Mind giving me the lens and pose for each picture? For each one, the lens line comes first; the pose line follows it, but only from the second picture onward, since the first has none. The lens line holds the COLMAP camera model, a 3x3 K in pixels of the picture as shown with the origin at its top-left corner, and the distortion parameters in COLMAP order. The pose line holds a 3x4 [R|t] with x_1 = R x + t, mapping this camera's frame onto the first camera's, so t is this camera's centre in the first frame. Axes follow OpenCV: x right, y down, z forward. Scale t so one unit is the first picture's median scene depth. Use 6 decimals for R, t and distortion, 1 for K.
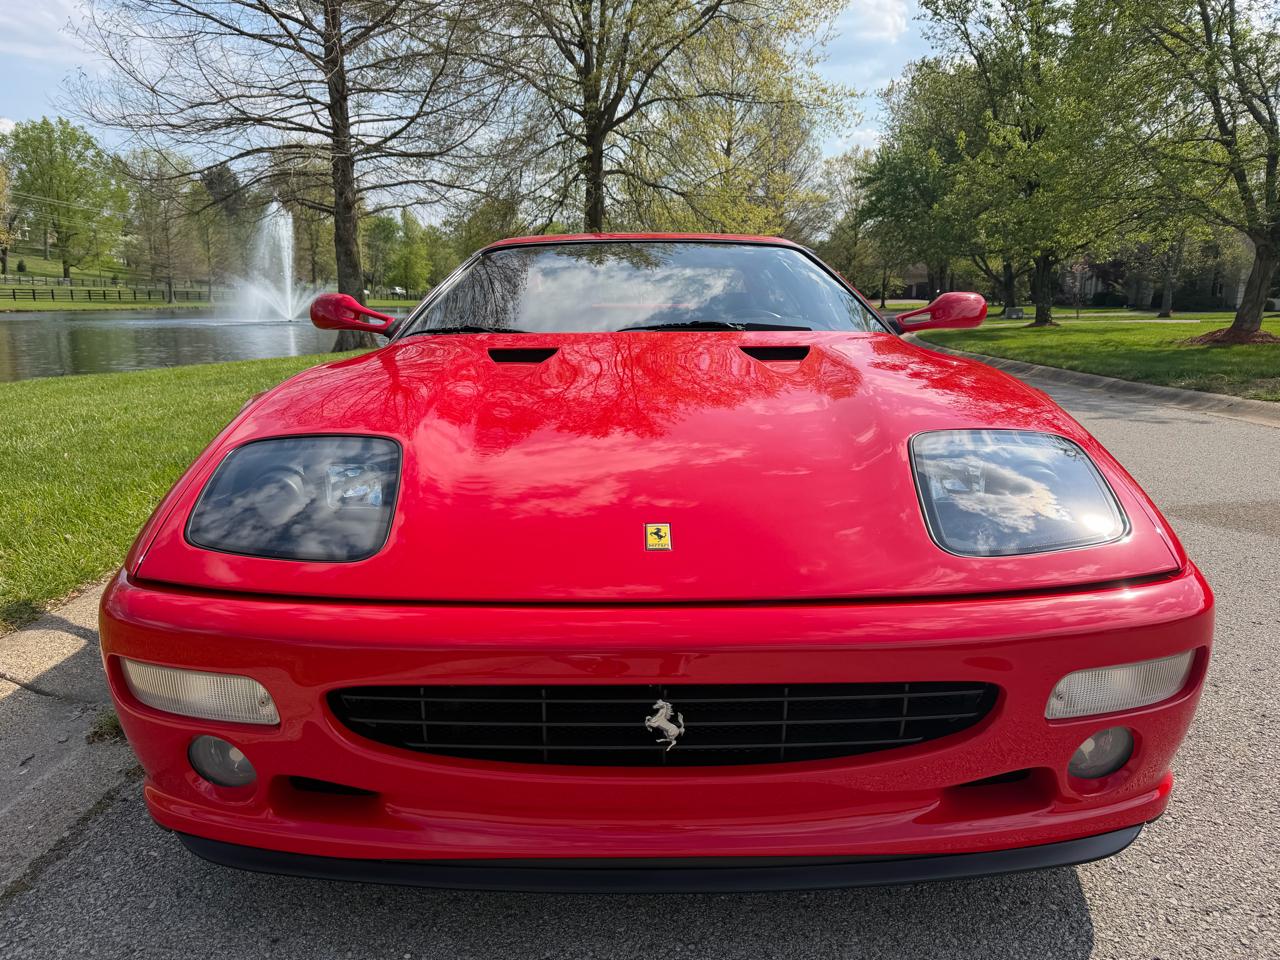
lens RADIAL K [[904.4, 0, 638.7], [0, 904.4, 479.0], [0, 0, 1]] dist [0.016320, -0.021842]
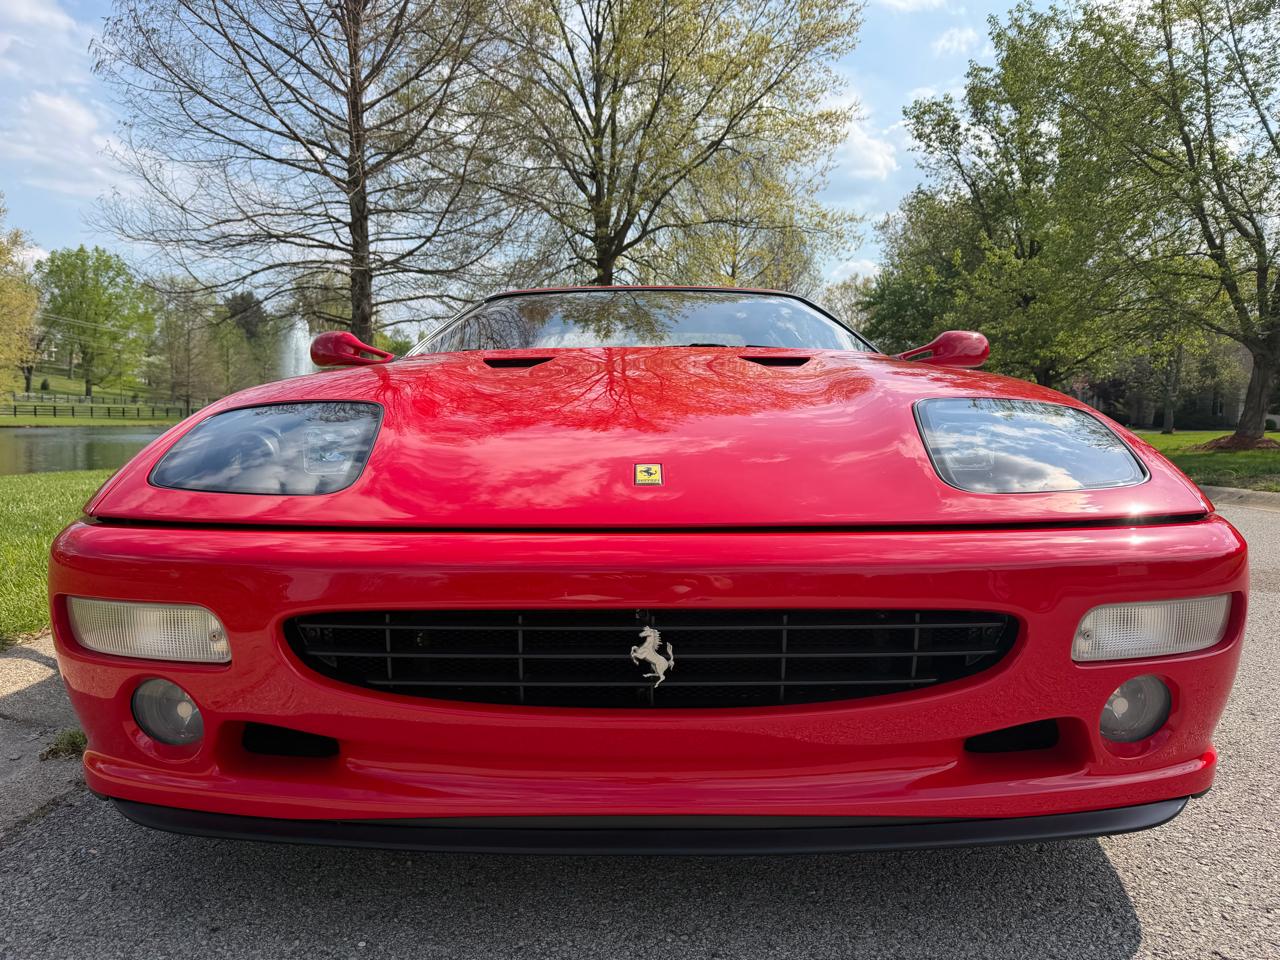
lens RADIAL K [[904.4, 0, 641.1], [0, 904.4, 479.7], [0, 0, 1]] dist [0.016320, -0.021842]
pose [[0.999973, 0.003734, -0.006404, 0.012322], [-0.004535, 0.991501, -0.130019, 0.116389], [0.005864, 0.130045, 0.991491, 0.041520]]
